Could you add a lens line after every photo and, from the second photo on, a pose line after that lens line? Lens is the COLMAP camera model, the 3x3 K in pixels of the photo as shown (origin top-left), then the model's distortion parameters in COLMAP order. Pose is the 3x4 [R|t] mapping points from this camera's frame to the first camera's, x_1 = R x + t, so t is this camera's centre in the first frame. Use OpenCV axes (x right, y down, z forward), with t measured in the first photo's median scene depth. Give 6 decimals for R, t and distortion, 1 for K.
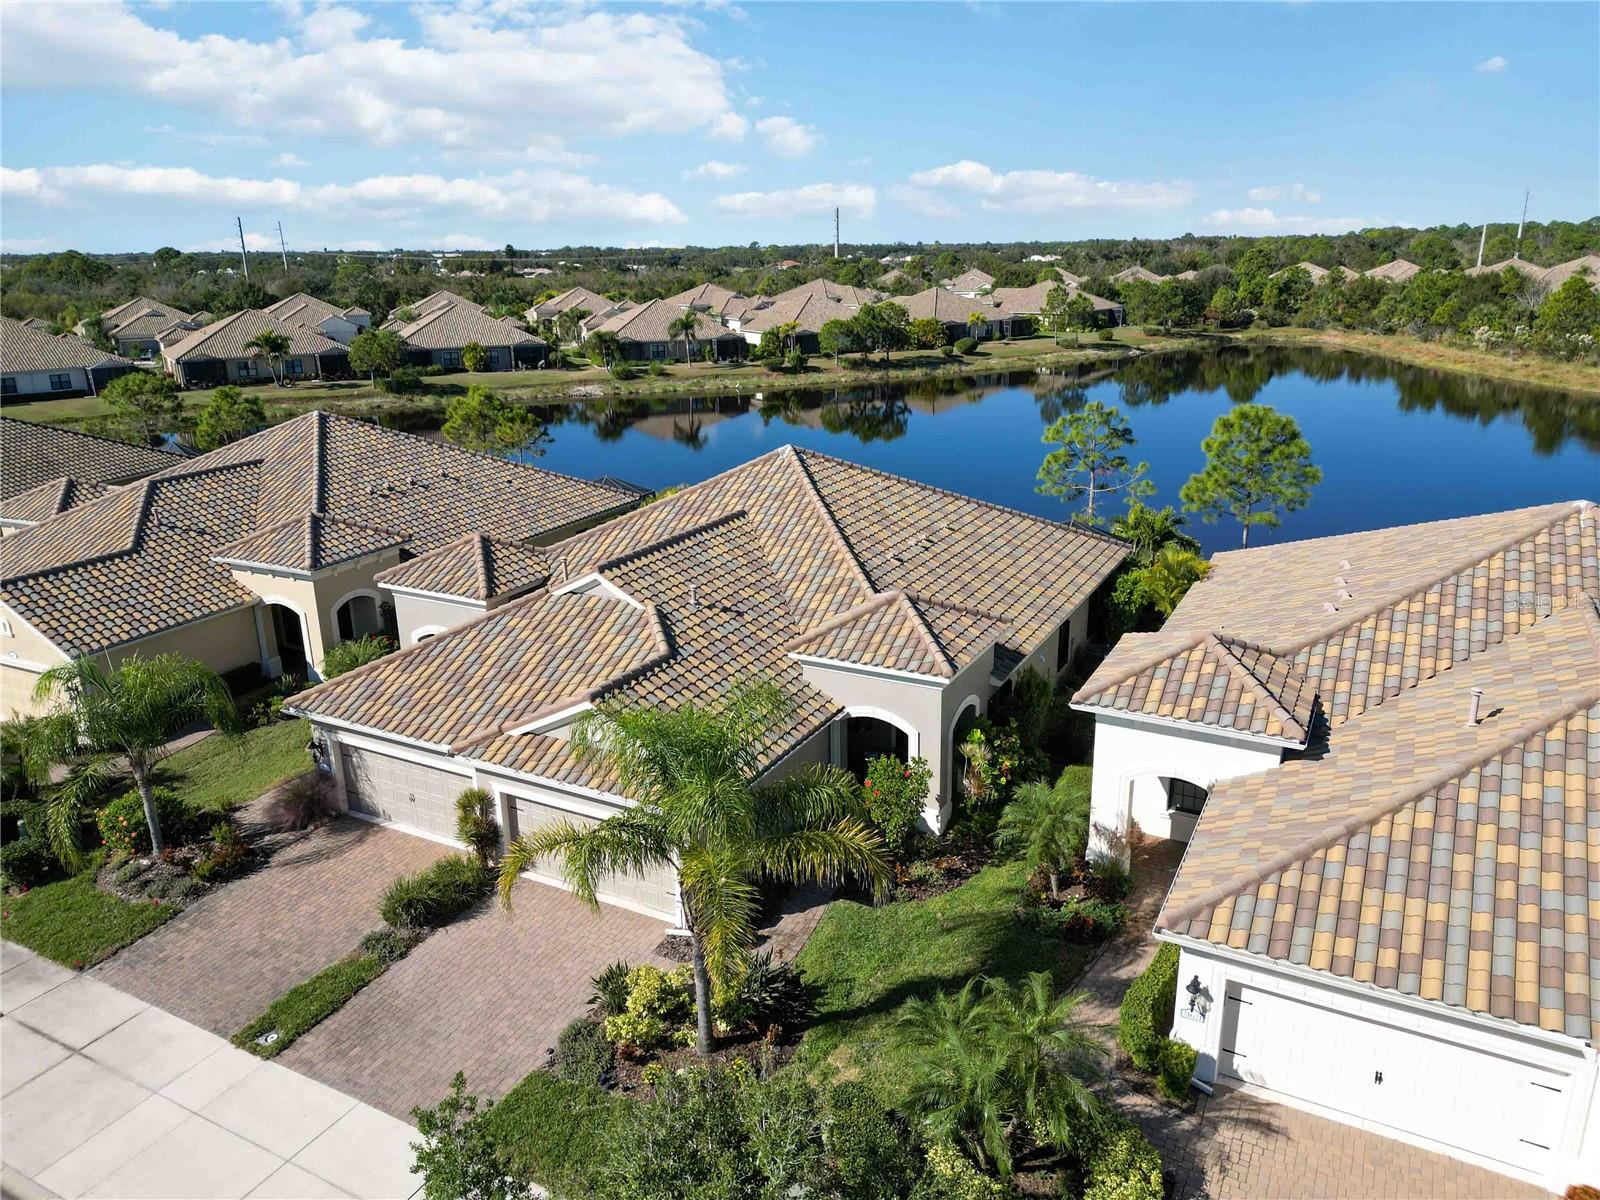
lens RADIAL K [[1120.5, 0, 793.2], [0, 1120.5, 592.2], [0, 0, 1]] dist [0.093532, -0.117508]
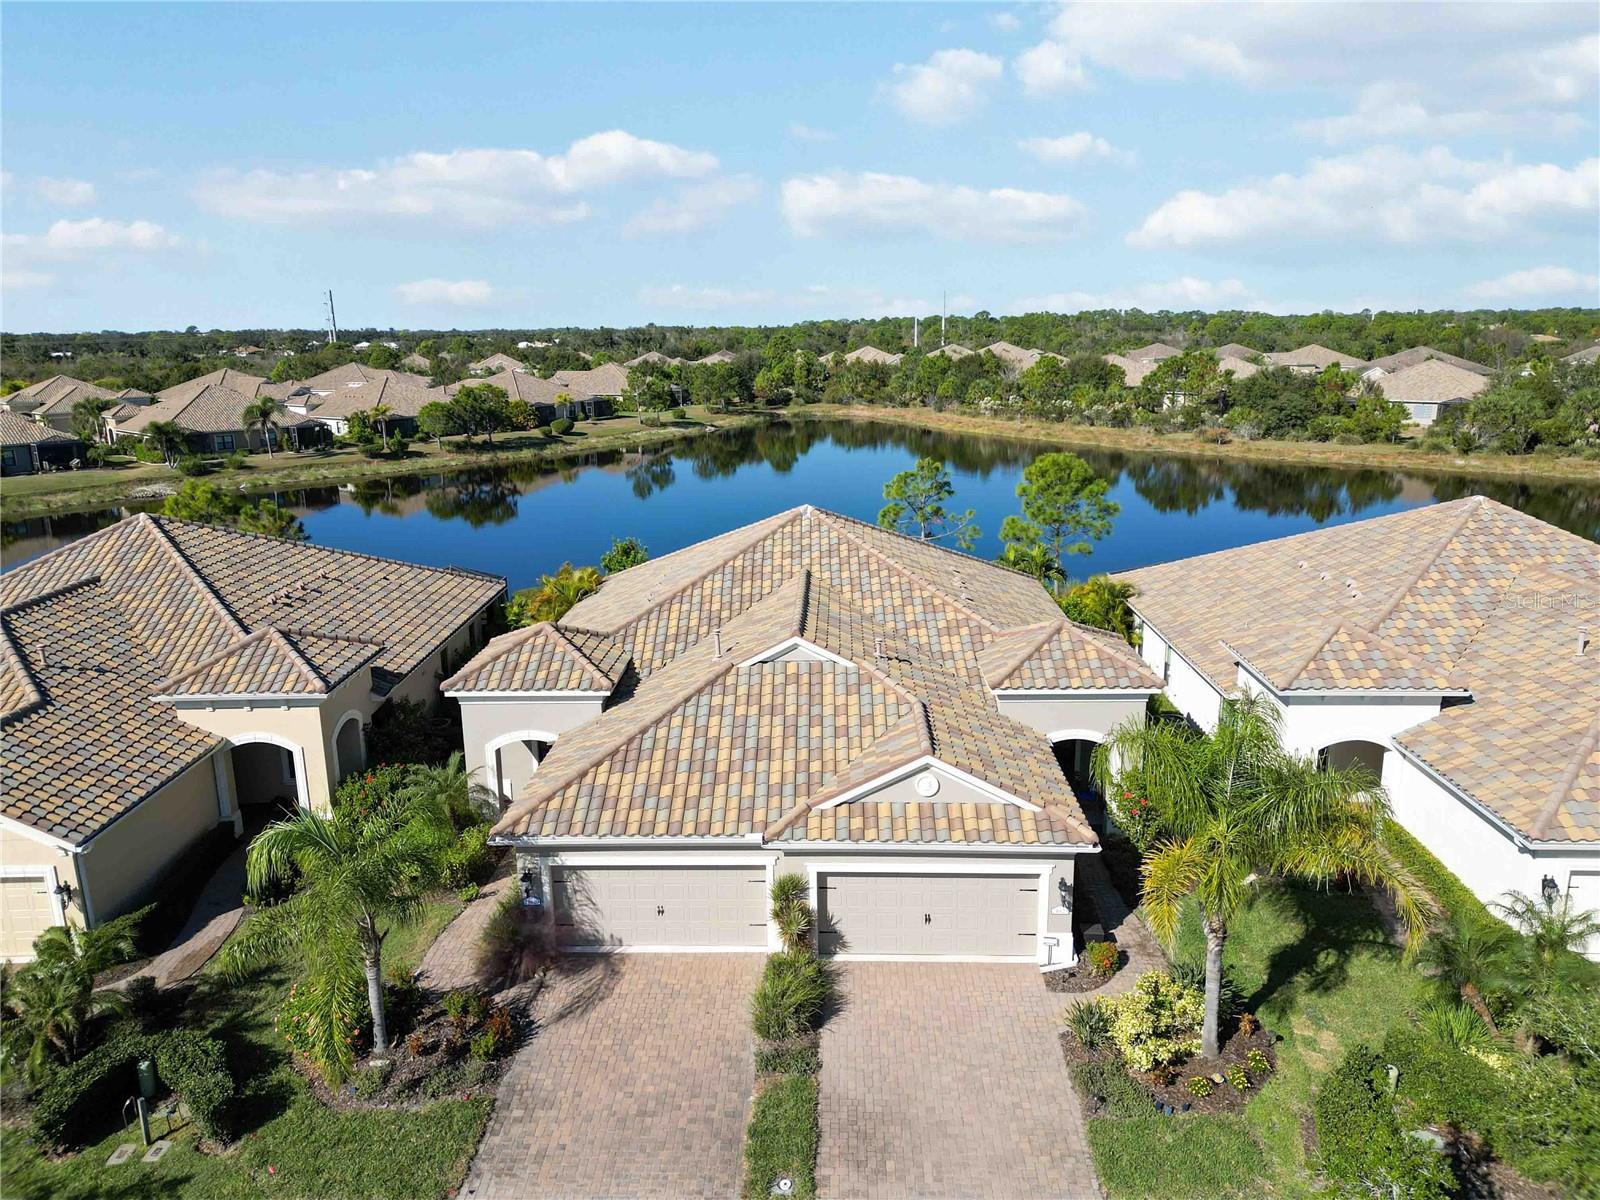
lens RADIAL K [[1119.5, 0, 794.0], [0, 1119.5, 592.7], [0, 0, 1]] dist [0.074250, -0.075170]
pose [[0.896202, -0.100034, 0.432221, -0.135957], [0.130729, 0.990536, -0.041813, -0.003438], [-0.423948, 0.093976, 0.900798, 0.030210]]
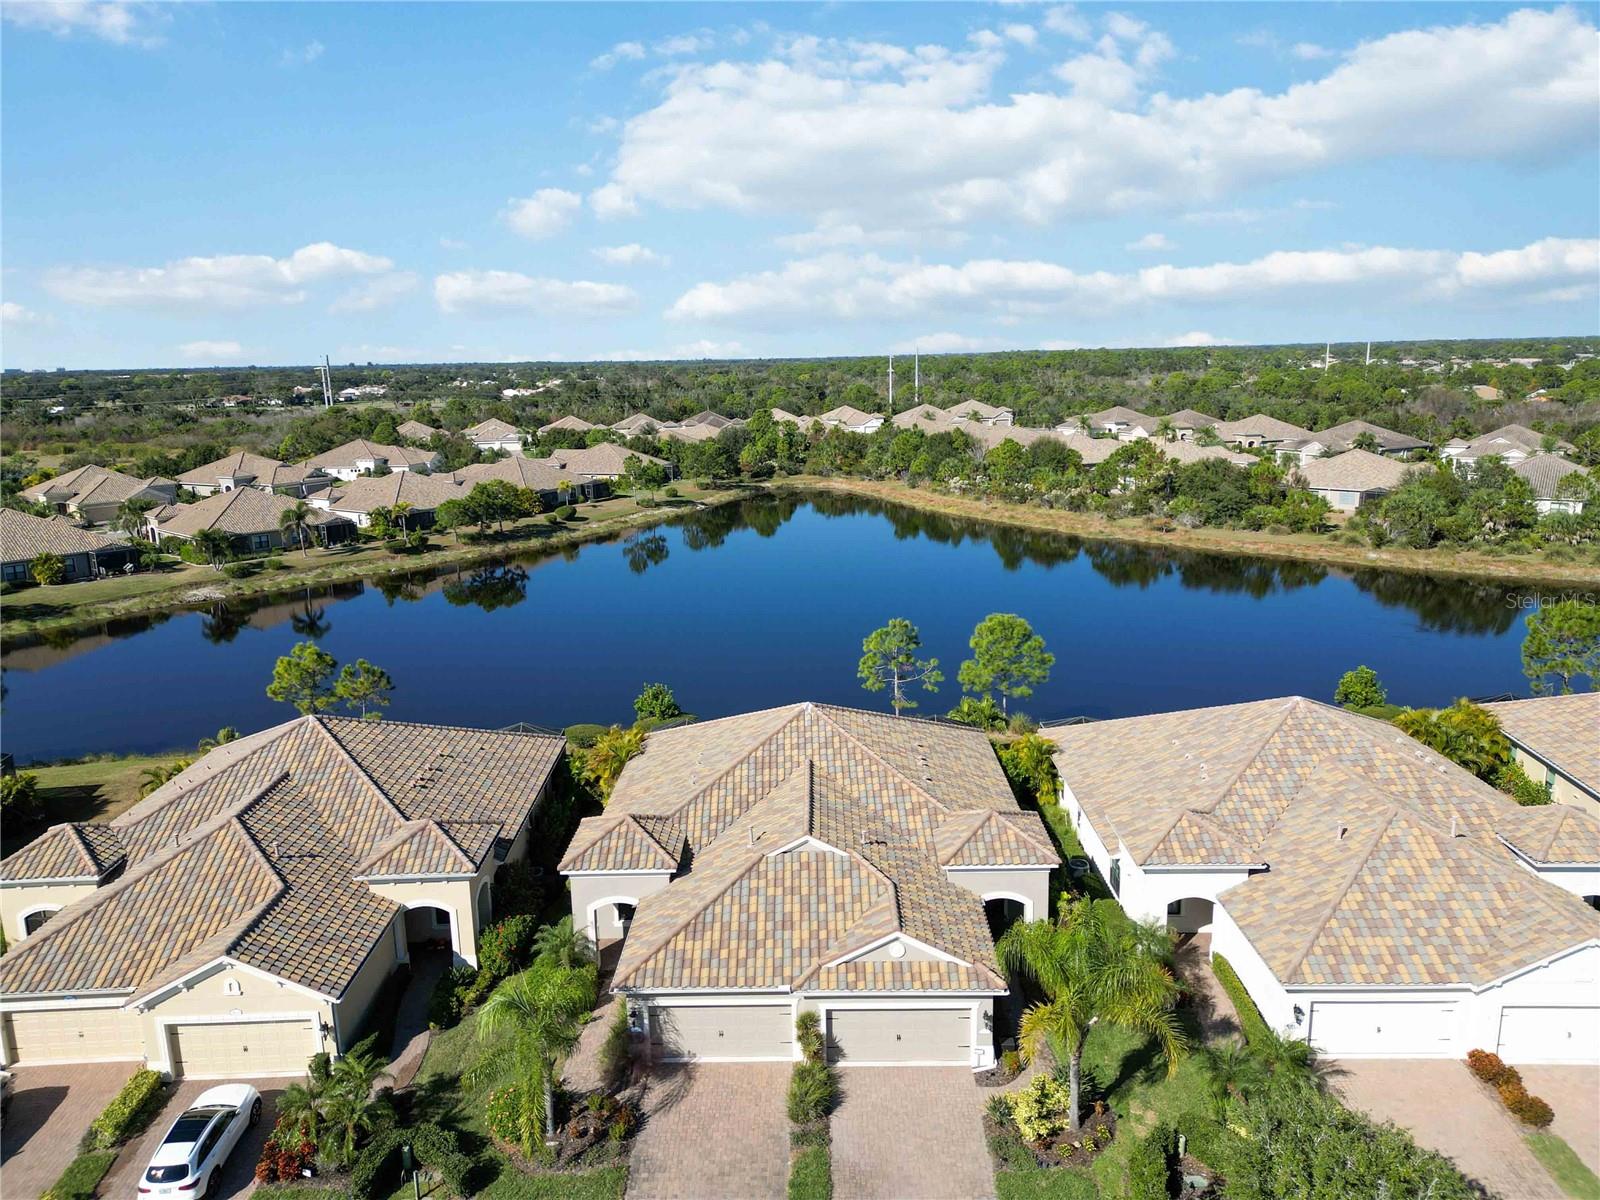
lens RADIAL K [[1119.5, 0, 794.0], [0, 1119.5, 592.7], [0, 0, 1]] dist [0.074250, -0.075170]
pose [[0.886892, -0.099157, 0.451210, -0.183555], [0.142092, 0.987898, -0.062195, -0.053806], [-0.439582, 0.119274, 0.890248, -0.065229]]
